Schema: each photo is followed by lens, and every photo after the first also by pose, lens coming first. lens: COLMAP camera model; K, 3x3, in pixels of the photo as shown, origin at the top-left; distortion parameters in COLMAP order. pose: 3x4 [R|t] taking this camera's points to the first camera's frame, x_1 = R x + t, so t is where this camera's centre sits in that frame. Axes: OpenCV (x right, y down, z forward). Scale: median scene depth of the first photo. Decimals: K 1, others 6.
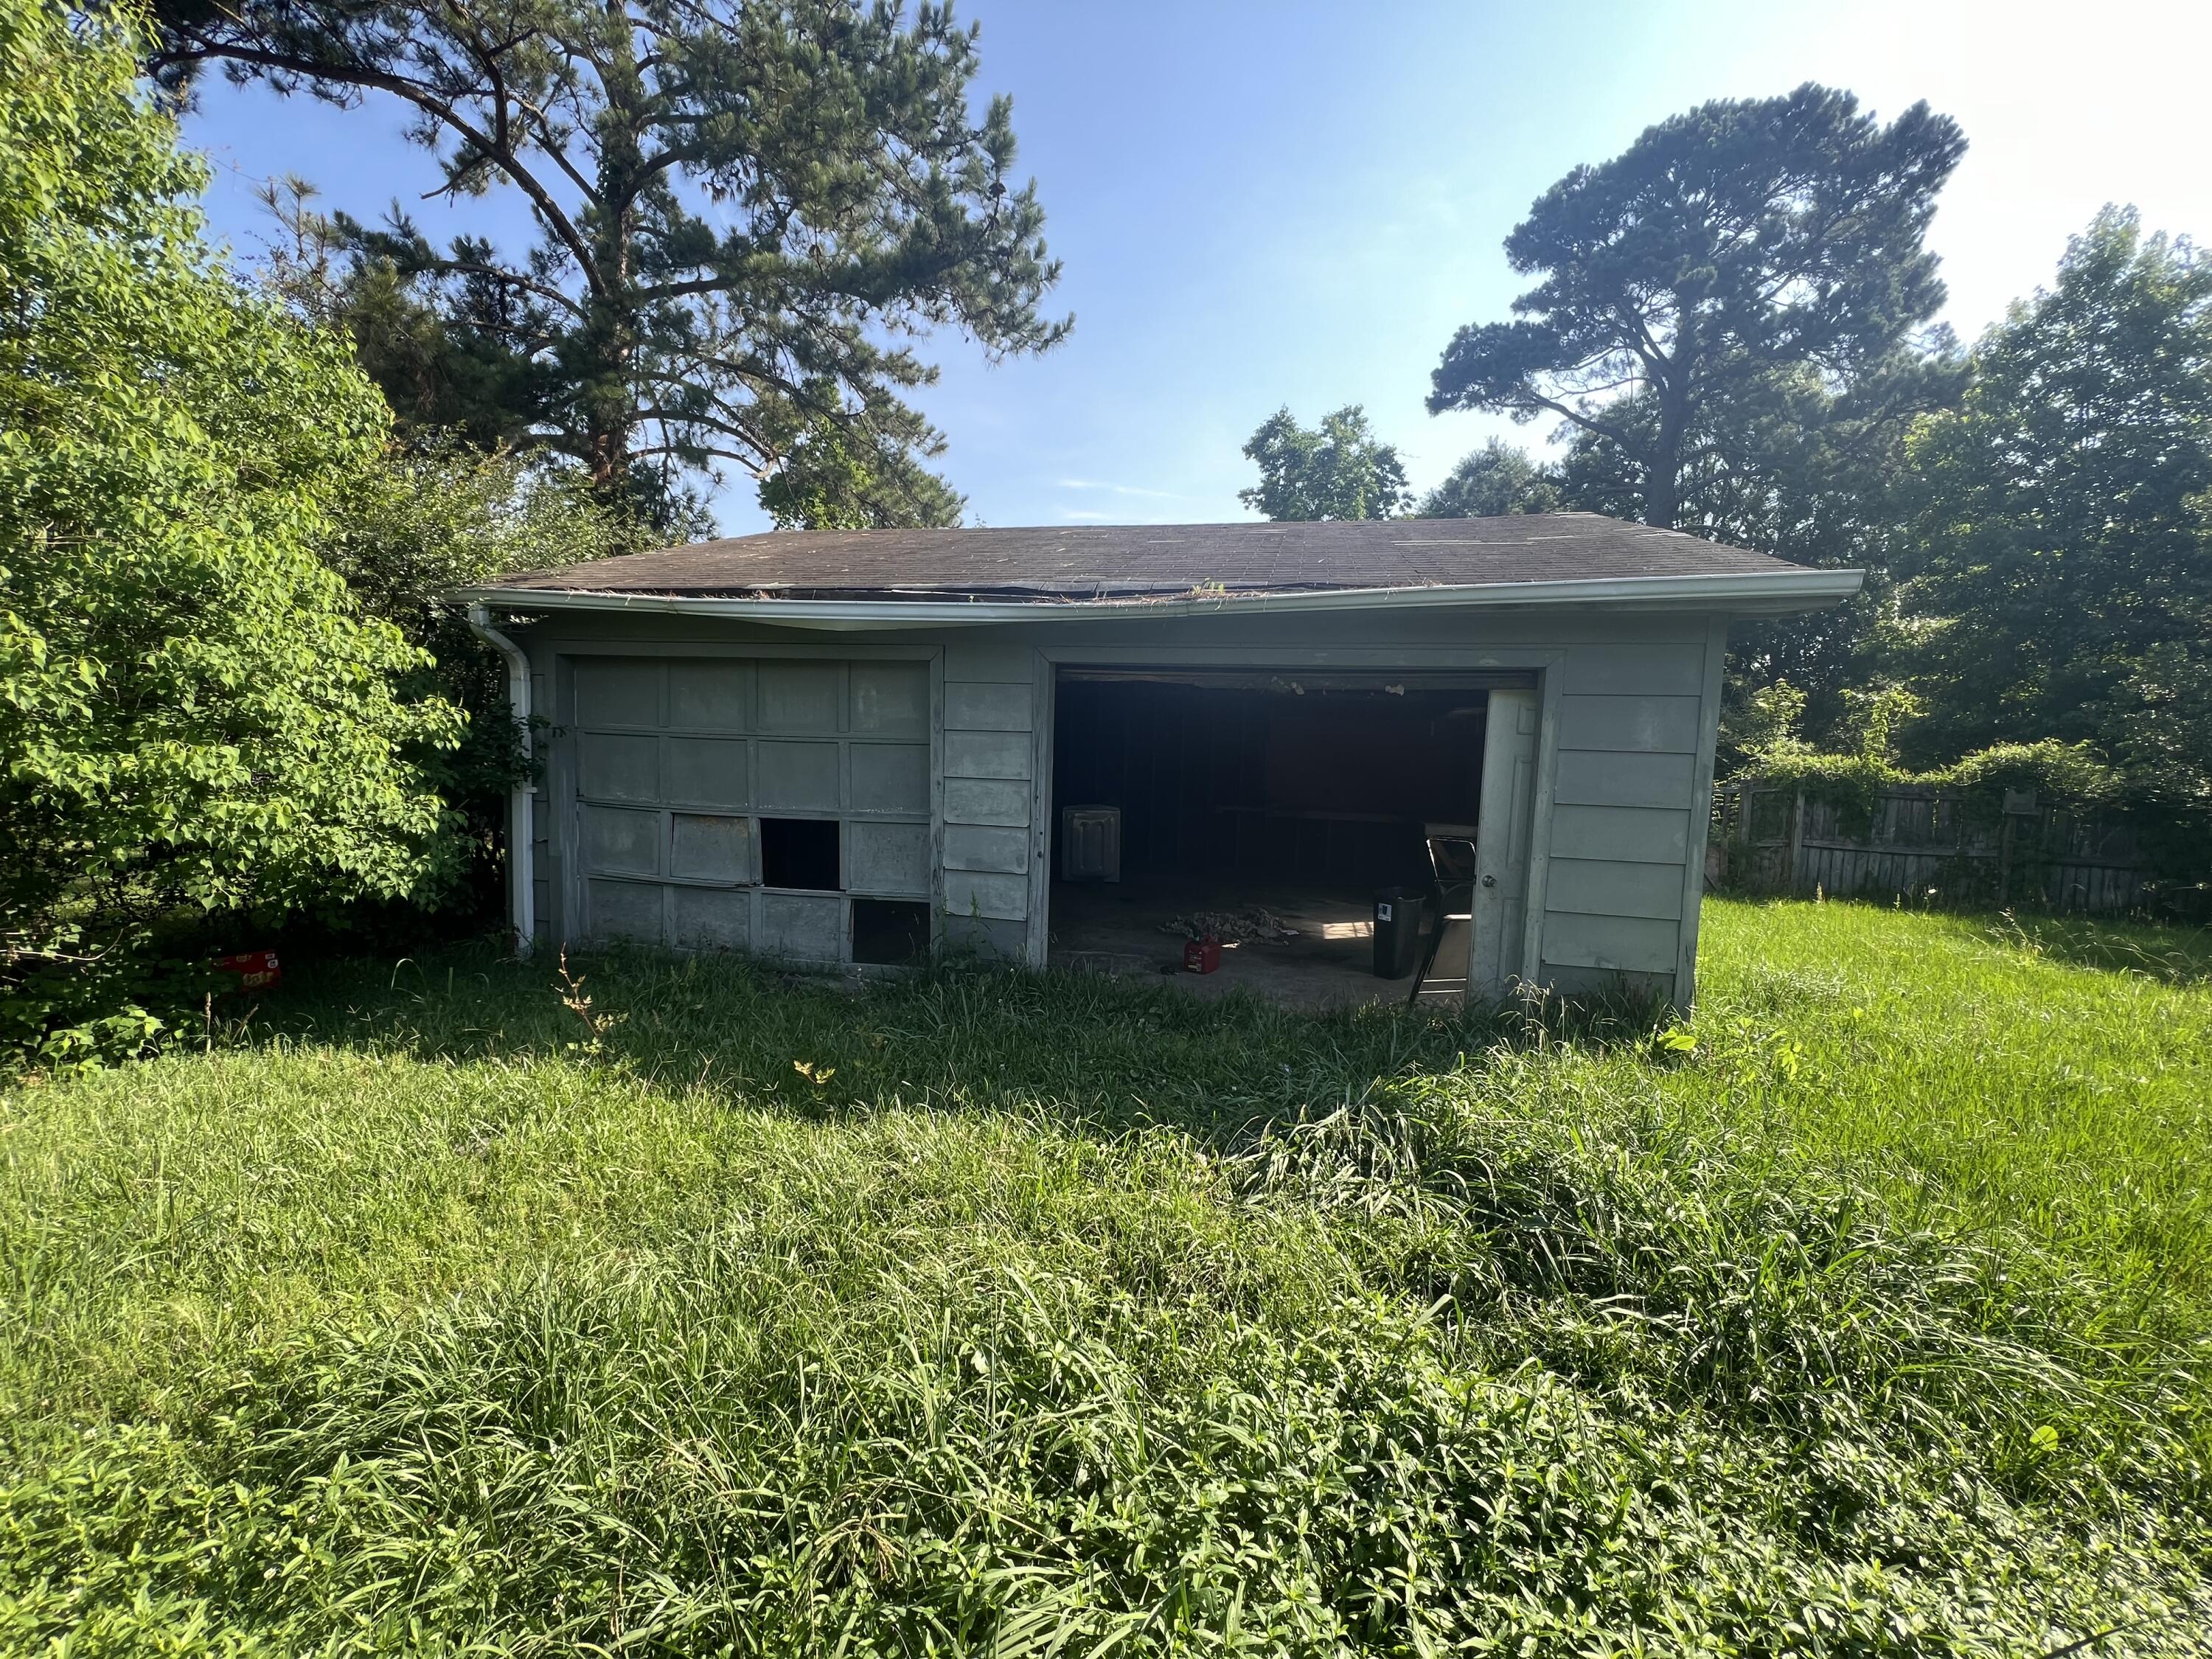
lens RADIAL K [[884.5, 0, 1102.9], [0, 884.5, 832.1], [0, 0, 1]] dist [-0.003813, 0.000309]
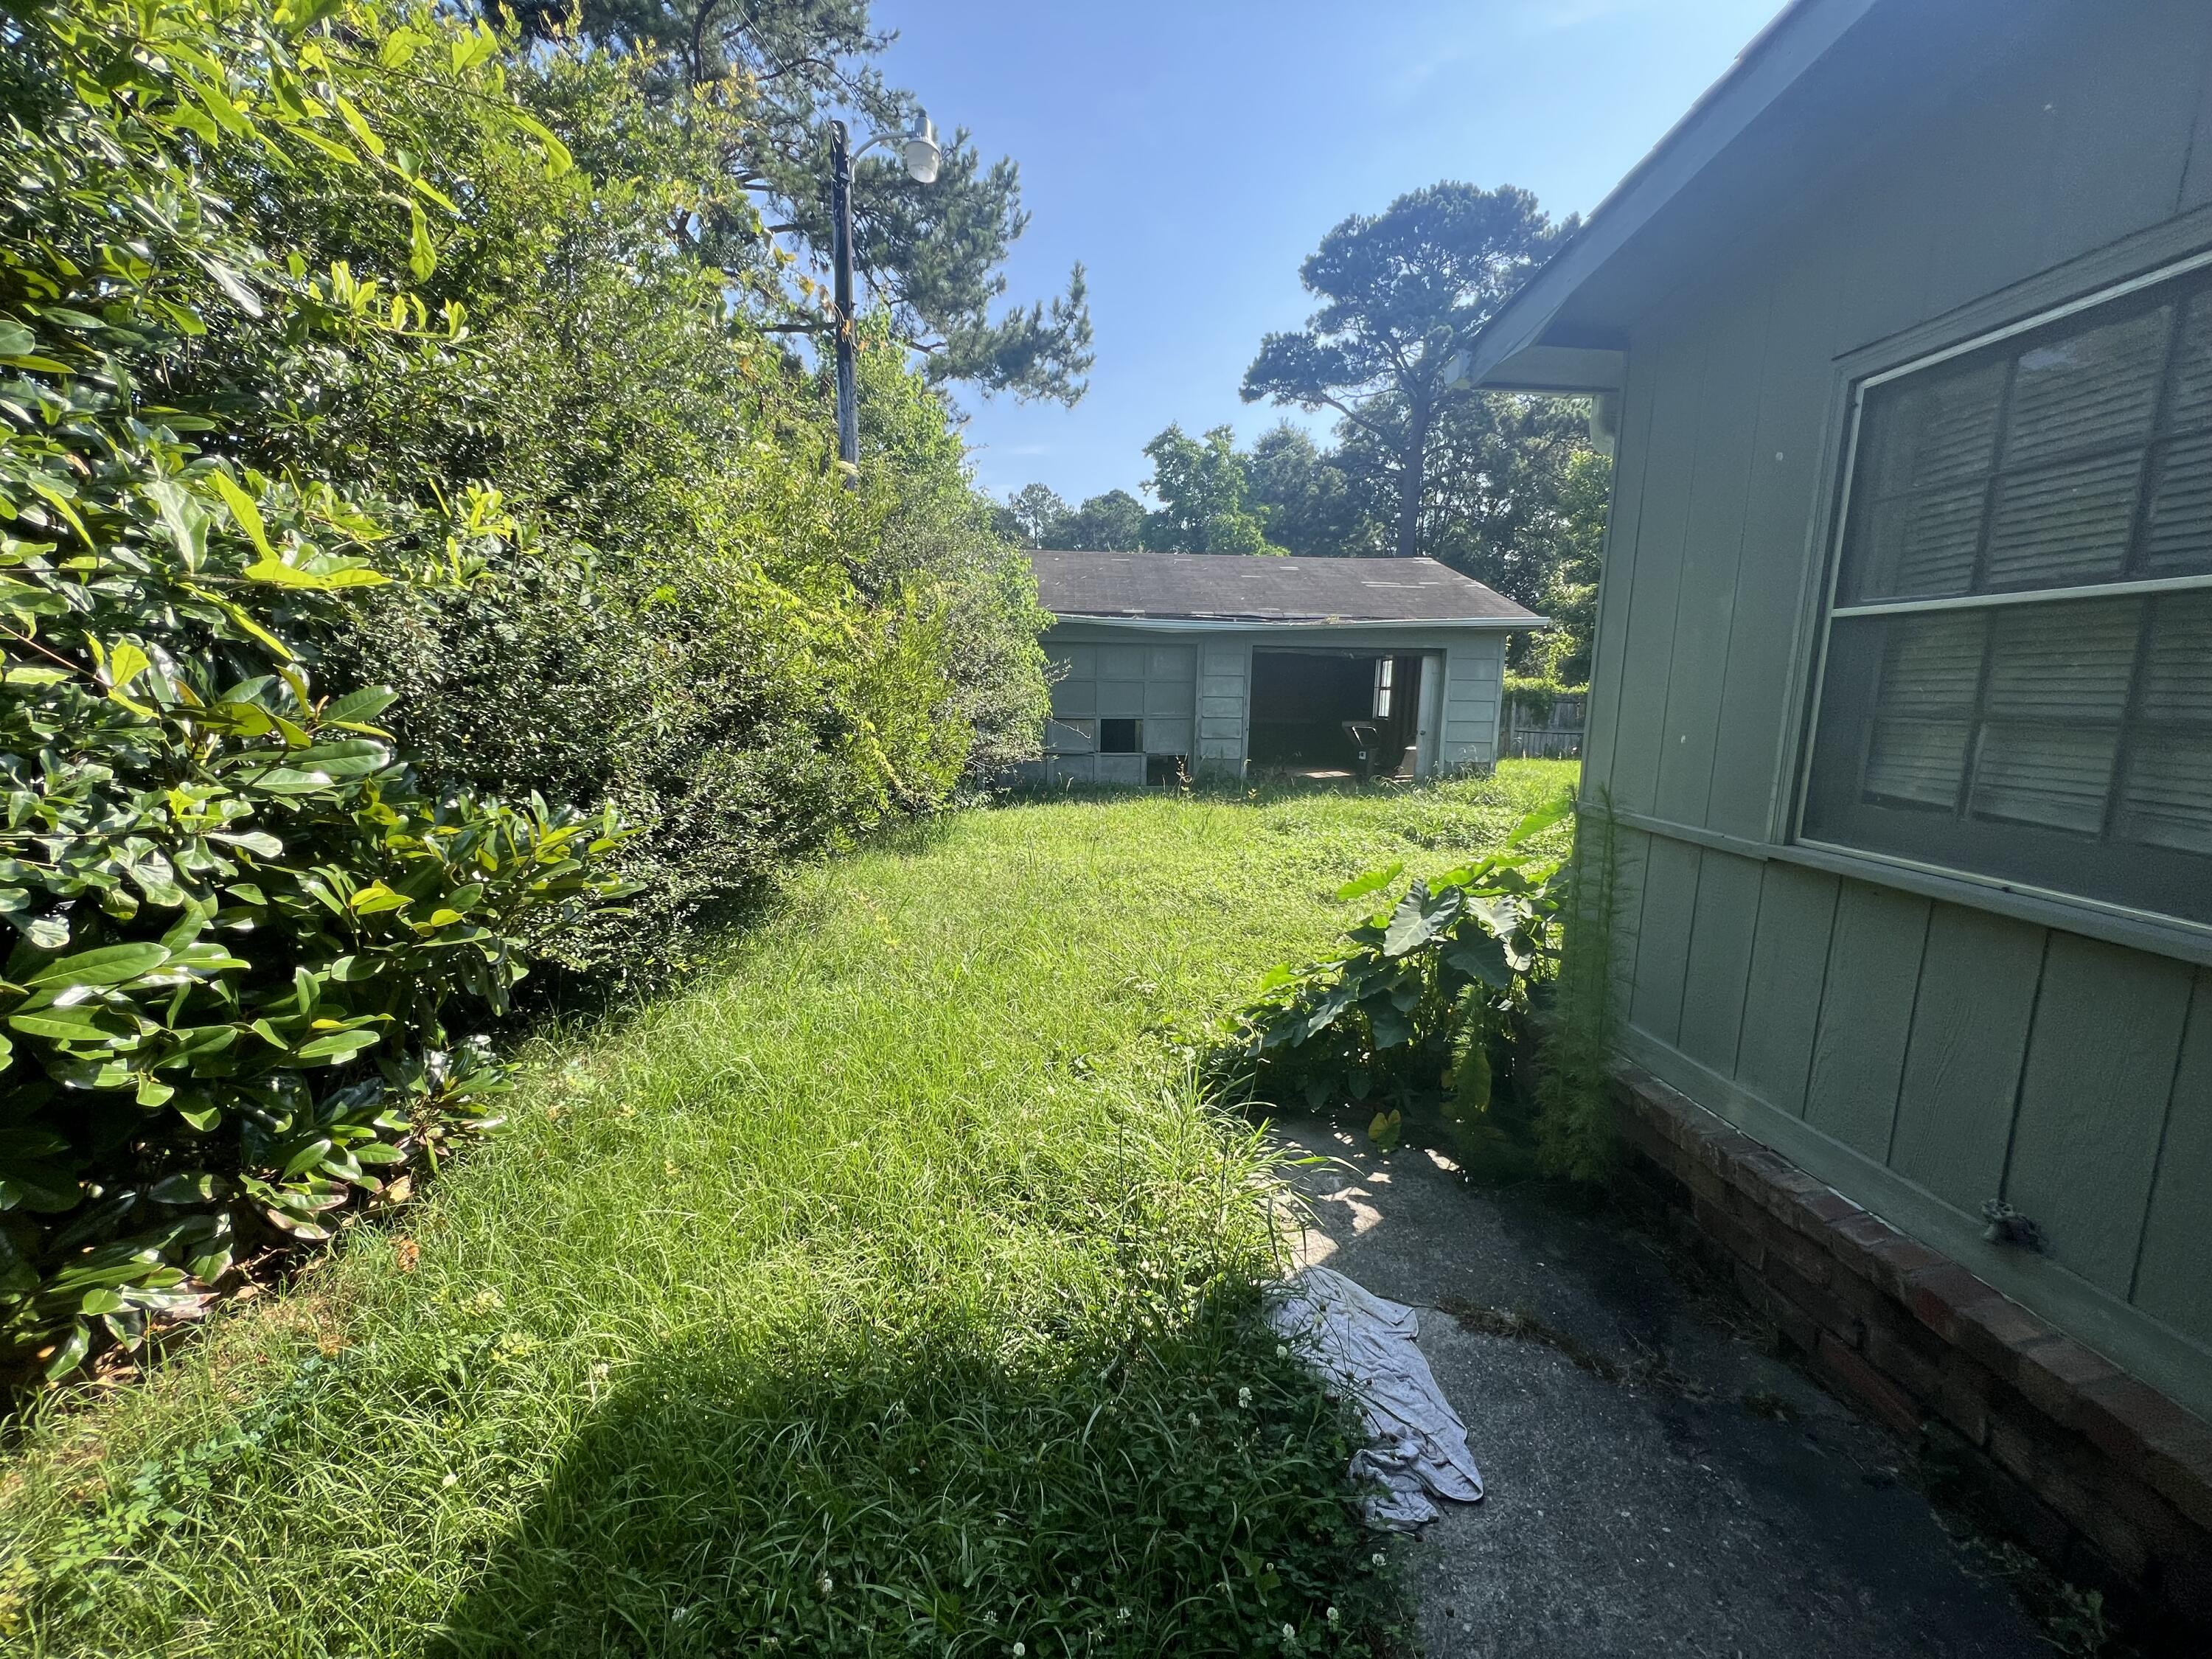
lens RADIAL K [[884.5, 0, 1107.9], [0, 884.5, 828.7], [0, 0, 1]] dist [-0.003813, 0.000309]
pose [[0.965949, -0.060104, 0.251653, -0.253597], [0.041575, 0.996061, 0.078314, 0.021993], [-0.255369, -0.065185, 0.964644, -0.286583]]
